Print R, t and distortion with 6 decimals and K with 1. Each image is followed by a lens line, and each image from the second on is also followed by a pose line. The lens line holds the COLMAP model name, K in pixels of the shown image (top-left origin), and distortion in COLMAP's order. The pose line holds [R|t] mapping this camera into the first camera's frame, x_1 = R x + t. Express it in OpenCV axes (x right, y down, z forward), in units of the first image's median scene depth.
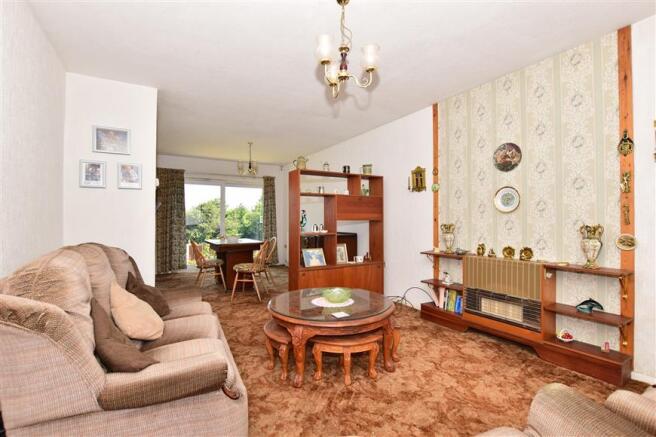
lens RADIAL K [[302.9, 0, 329.4], [0, 302.9, 218.8], [0, 0, 1]] dist [0.002255, 0.000065]
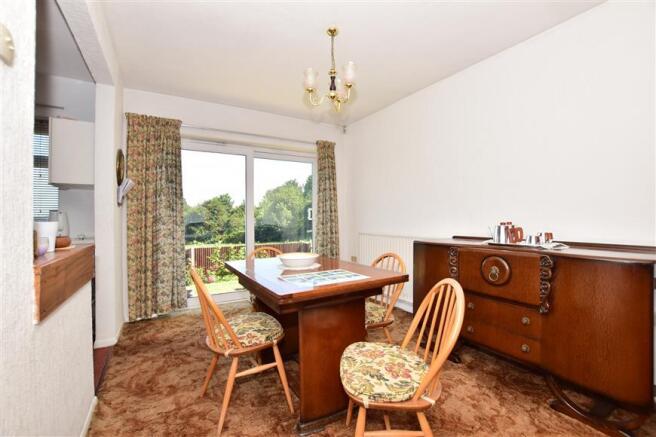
lens RADIAL K [[285.6, 0, 326.7], [0, 285.6, 219.2], [0, 0, 1]] dist [-0.002367, -0.000086]
pose [[0.999986, -0.005164, -0.001207, -0.223438], [0.005179, 0.999908, 0.012573, 0.005328], [0.001142, -0.012579, 0.999920, 0.498867]]
